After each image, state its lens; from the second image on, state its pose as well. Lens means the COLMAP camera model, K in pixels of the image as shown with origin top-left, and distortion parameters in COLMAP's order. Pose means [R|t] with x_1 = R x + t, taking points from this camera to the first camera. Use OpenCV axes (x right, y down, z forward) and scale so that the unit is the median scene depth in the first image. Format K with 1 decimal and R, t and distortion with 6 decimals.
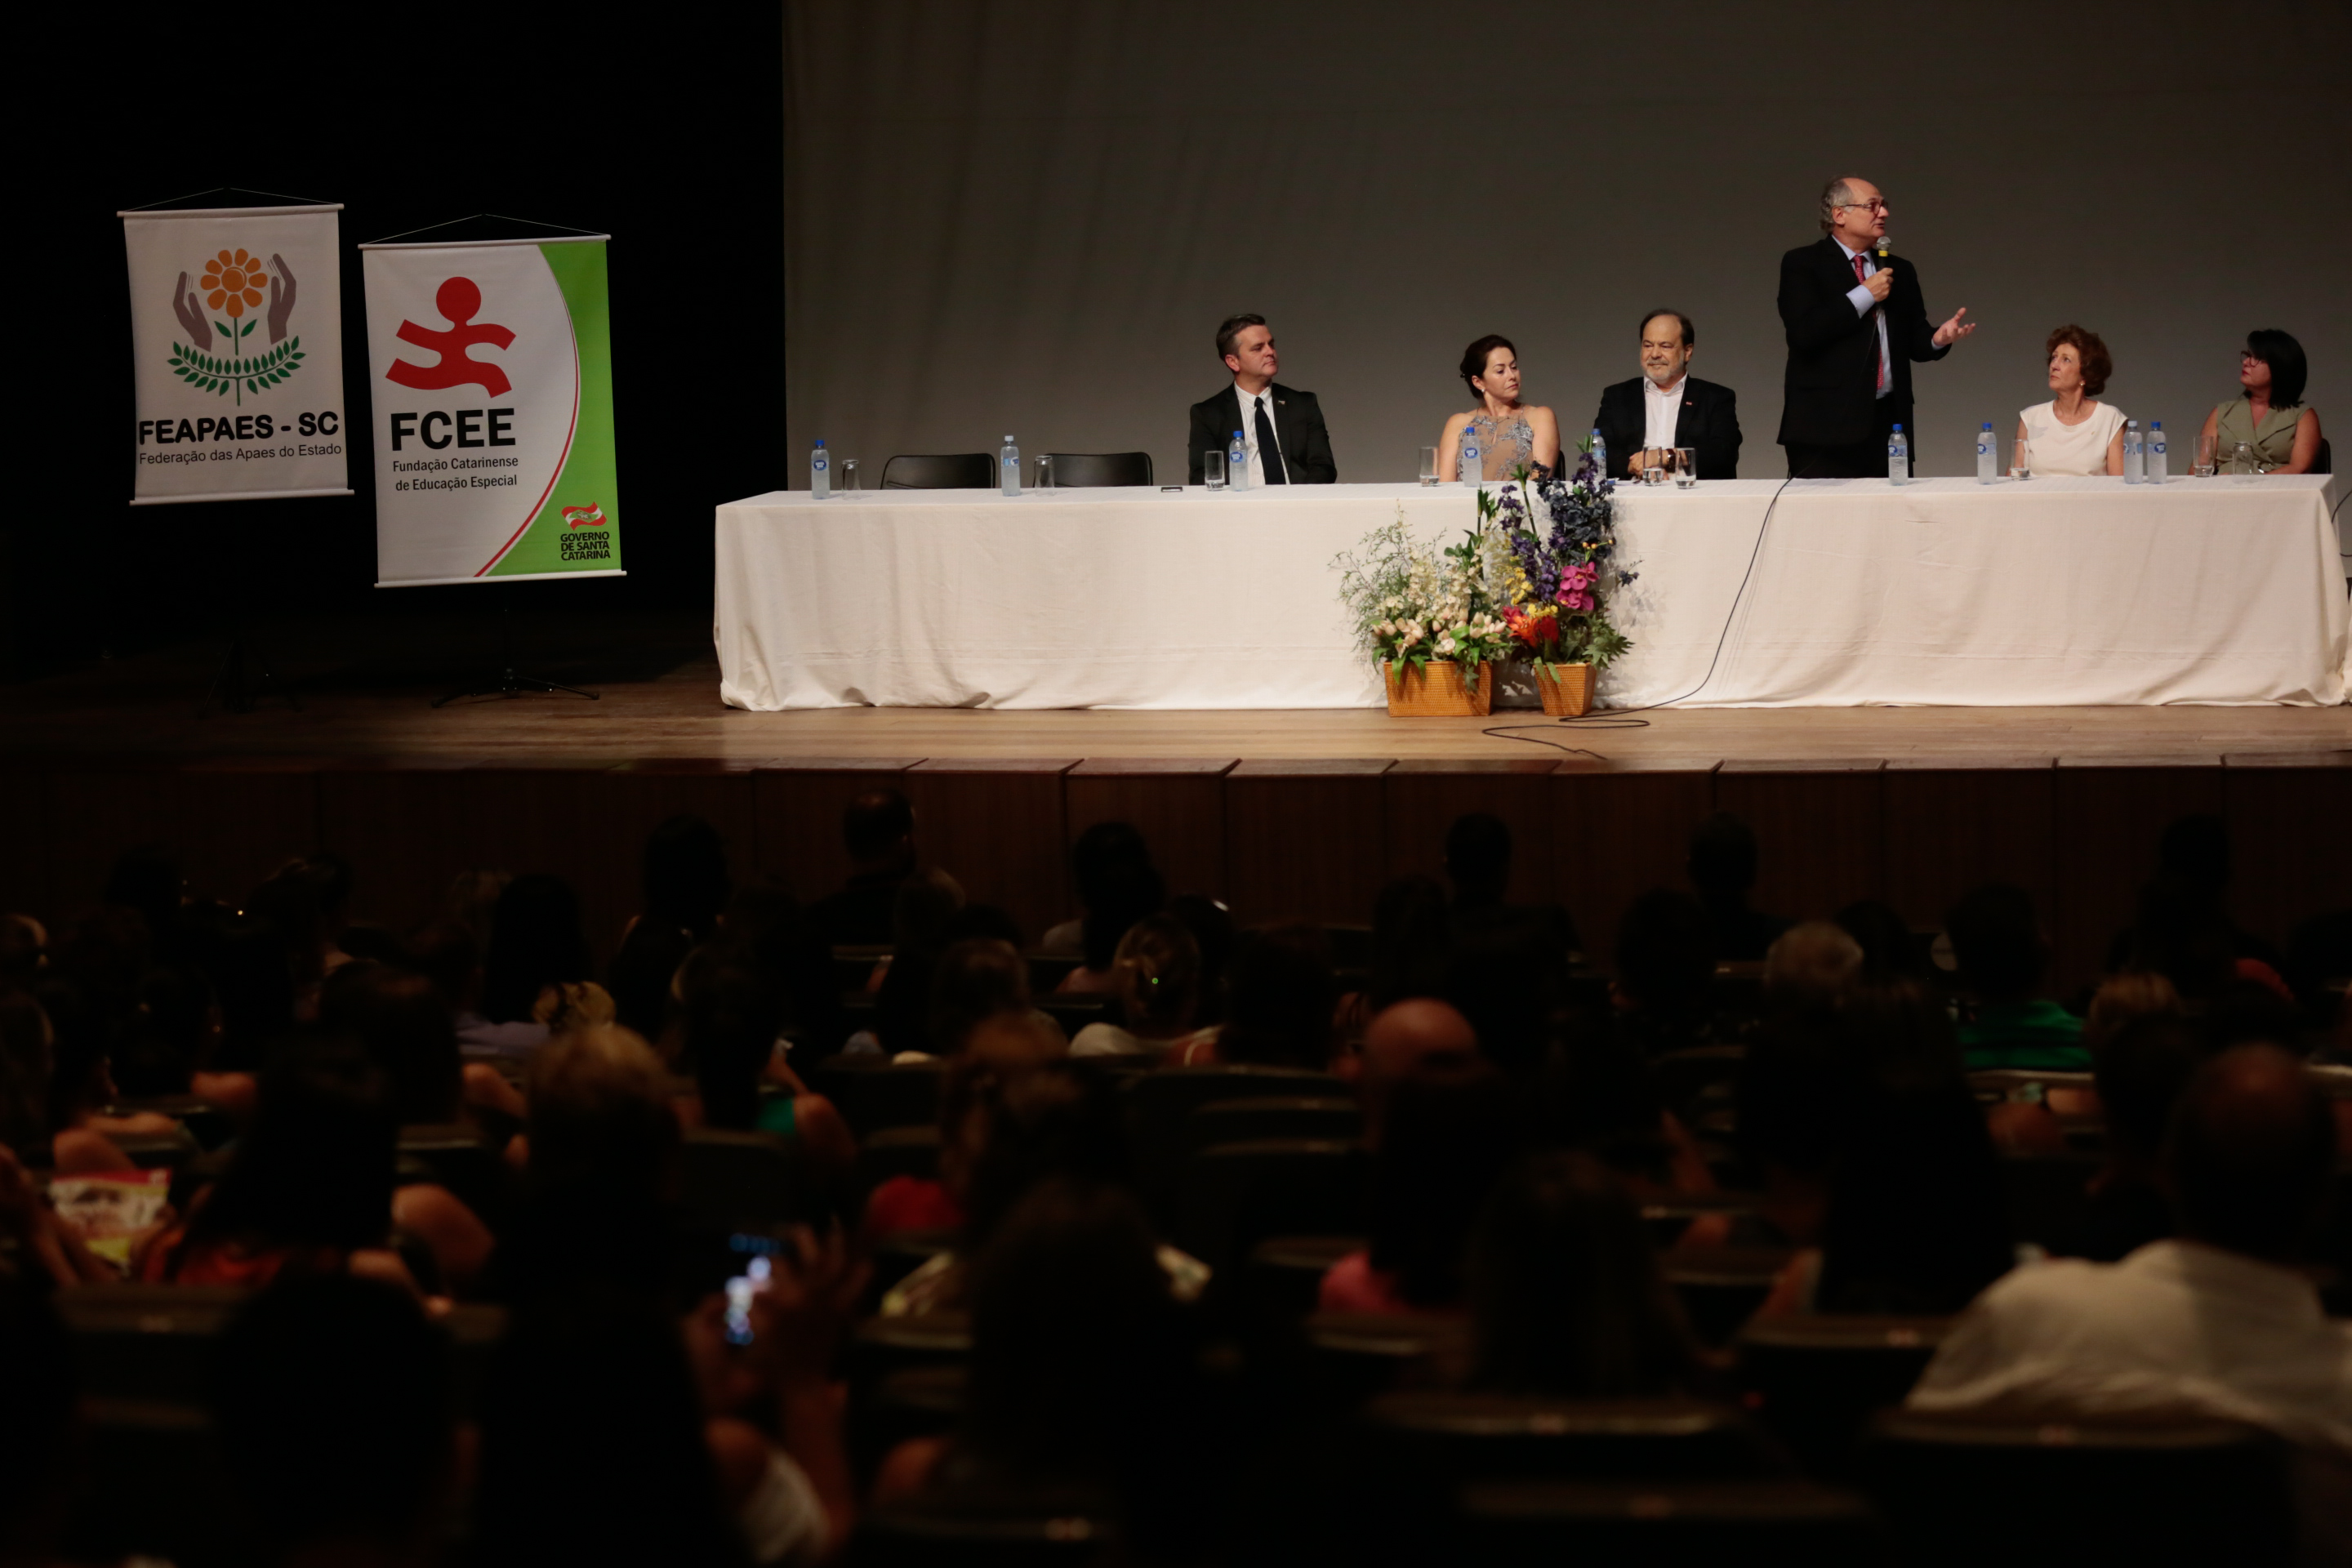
lens RADIAL K [[6499.7, 0, 1176.0], [0, 6499.7, 784.0], [0, 0, 1]] dist [-0.091737, 0.513262]
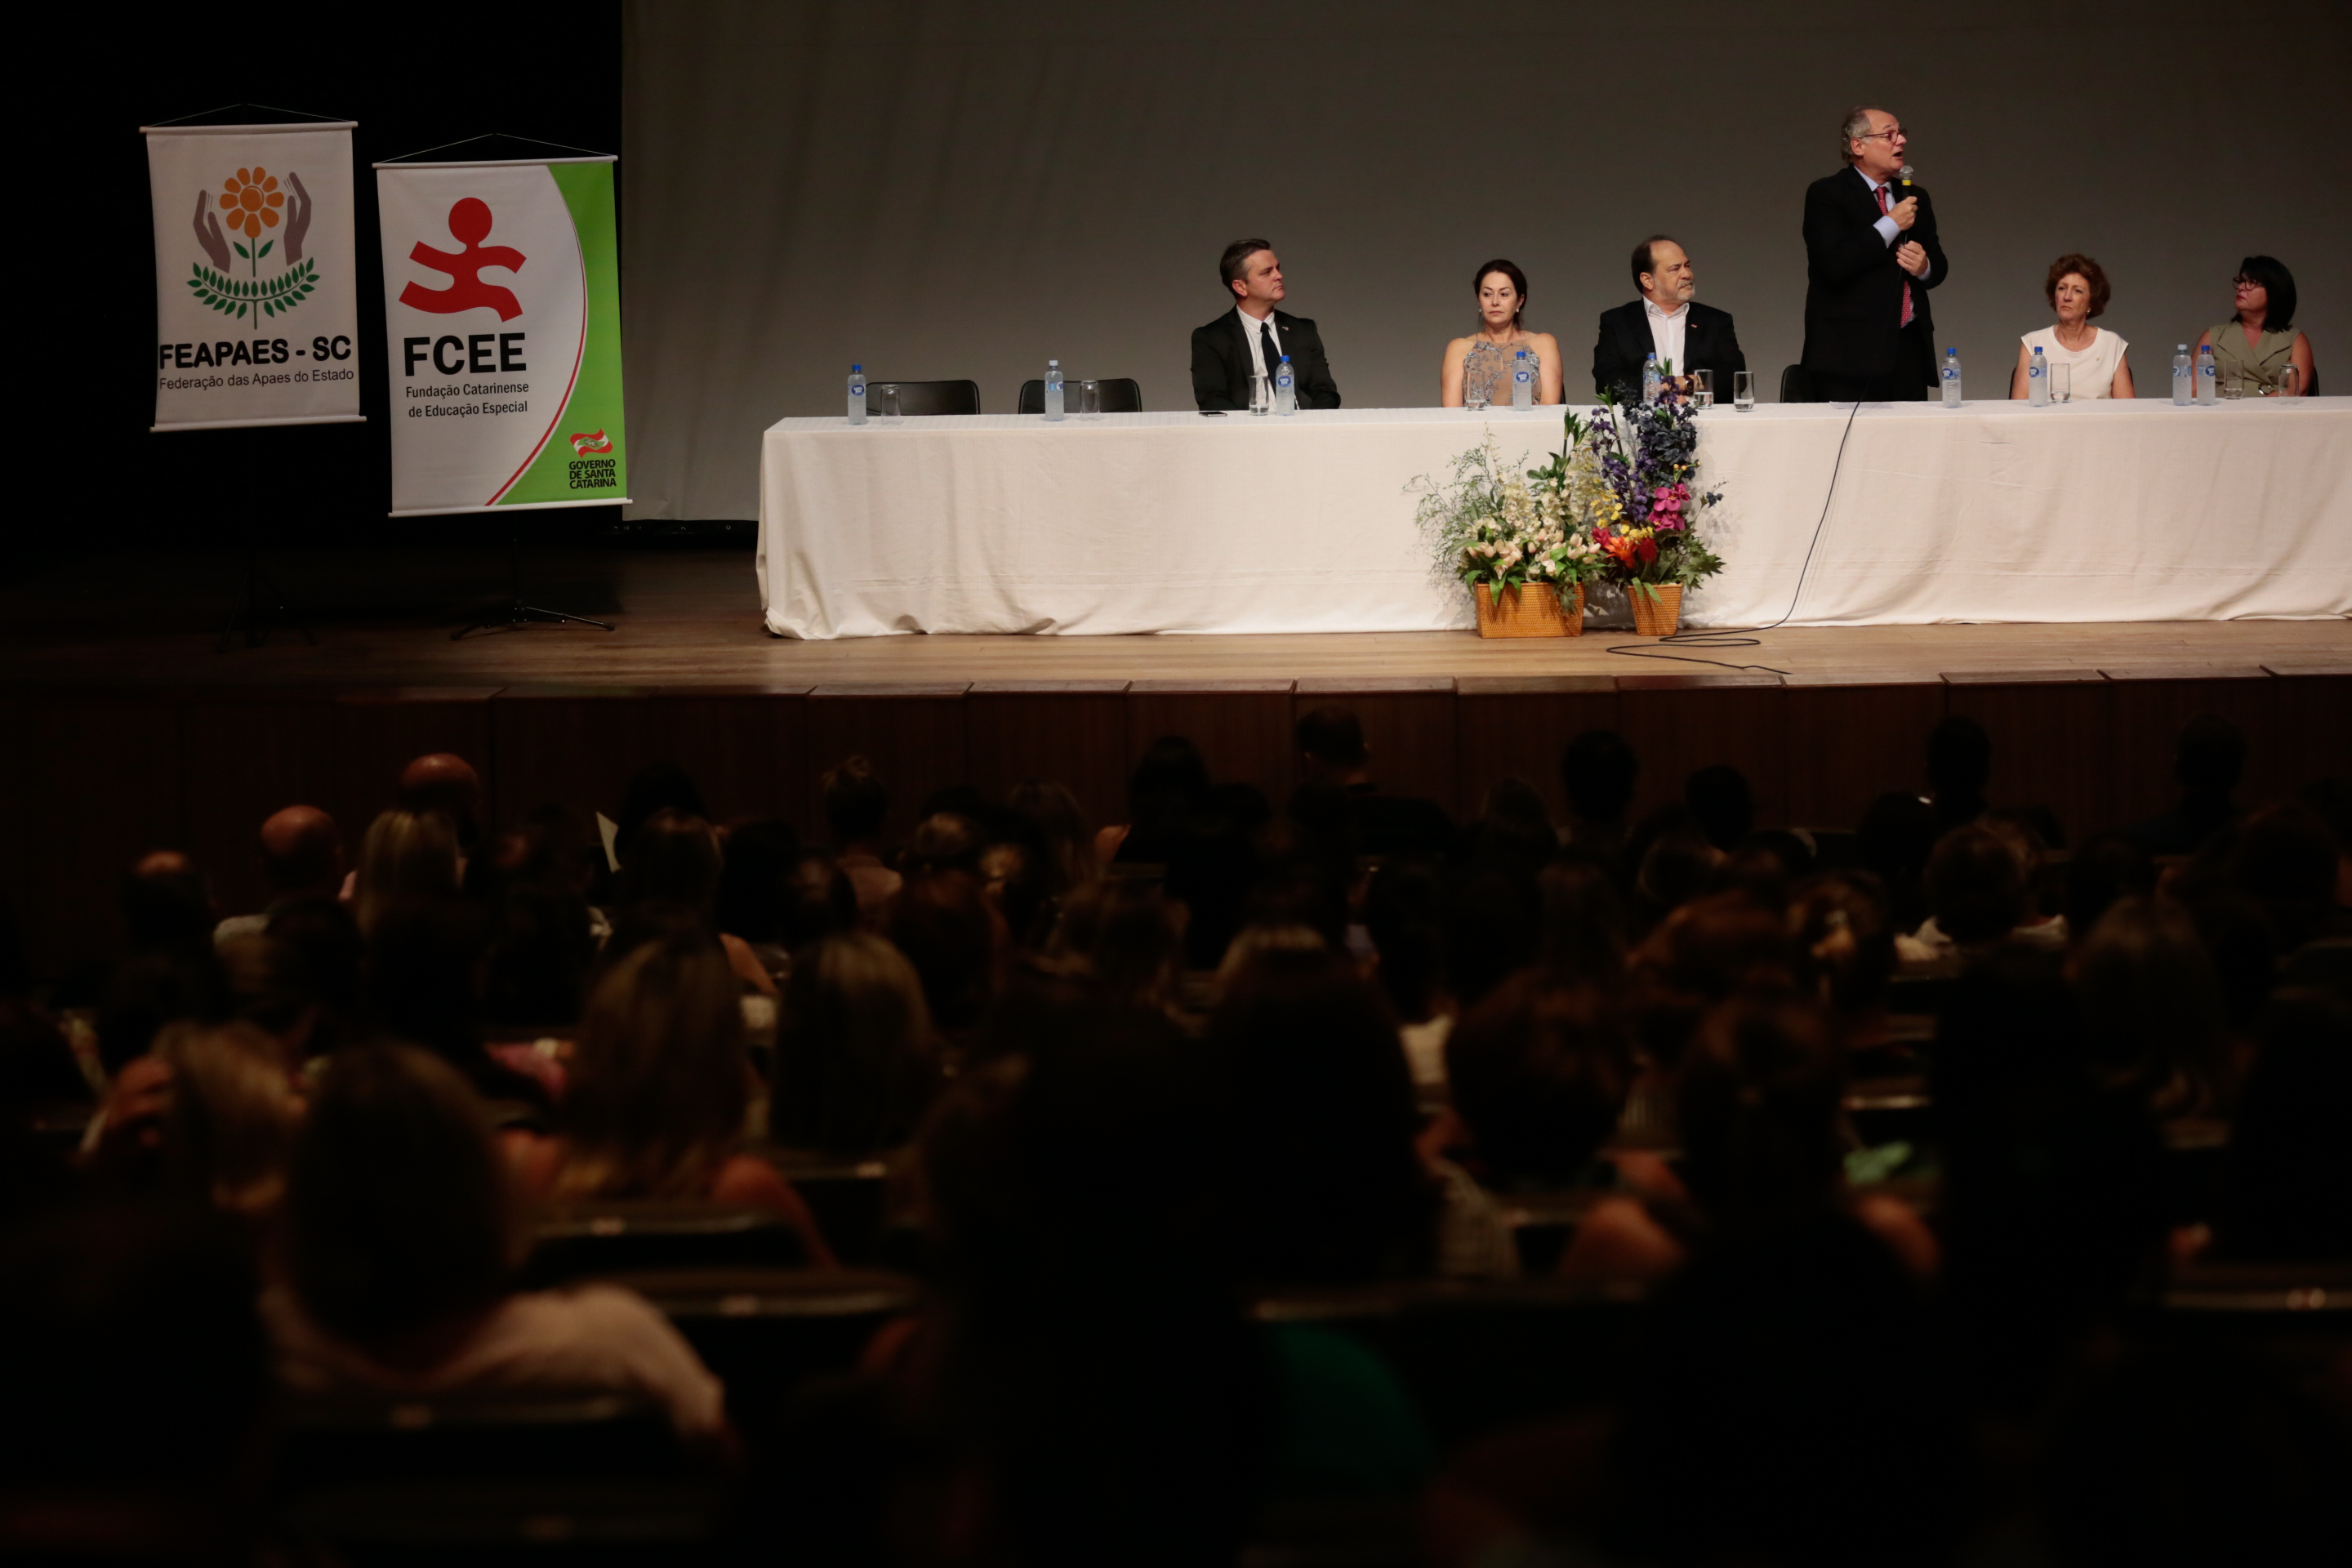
lens RADIAL K [[6499.7, 0, 1176.0], [0, 6499.7, 784.0], [0, 0, 1]] dist [-0.091737, 0.513262]
pose [[0.979042, -0.012962, 0.203244, -0.208713], [0.011953, 0.999909, 0.006194, 0.005150], [-0.203306, -0.003635, 0.979109, 0.025176]]
